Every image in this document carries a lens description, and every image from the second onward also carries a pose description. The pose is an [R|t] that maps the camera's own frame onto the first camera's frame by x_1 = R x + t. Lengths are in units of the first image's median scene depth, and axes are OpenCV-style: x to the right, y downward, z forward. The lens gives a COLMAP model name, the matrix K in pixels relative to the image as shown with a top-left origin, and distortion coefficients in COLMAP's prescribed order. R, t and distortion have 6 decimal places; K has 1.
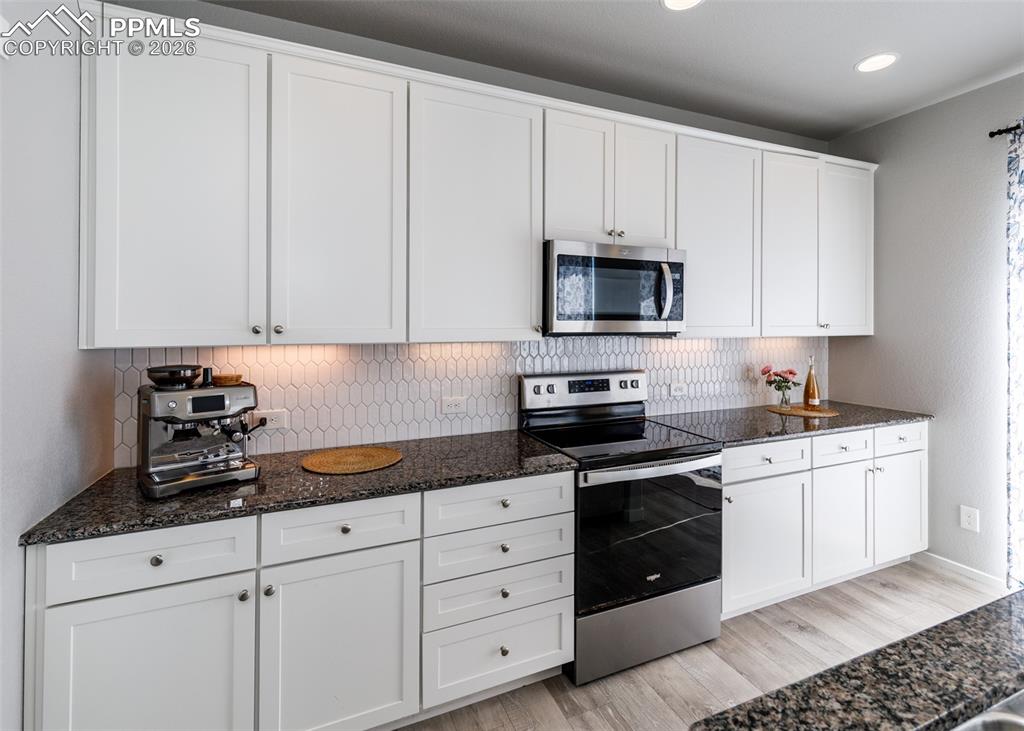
lens RADIAL K [[487.8, 0, 528.8], [0, 487.8, 322.1], [0, 0, 1]] dist [0.005358, 0.000288]
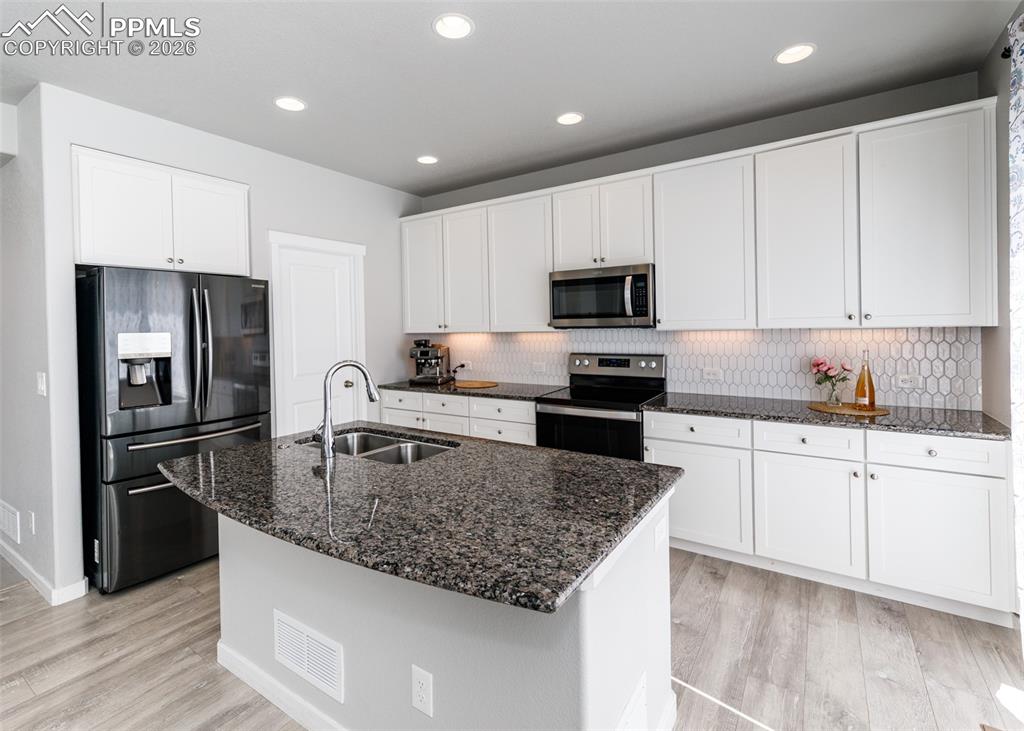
lens RADIAL K [[487.8, 0, 502.6], [0, 487.8, 327.9], [0, 0, 1]] dist [0.005358, 0.000288]
pose [[0.524660, -0.003481, -0.851305, 1.279341], [0.026140, 0.999586, 0.012023, 0.000609], [0.850911, -0.028561, 0.524533, -0.044747]]
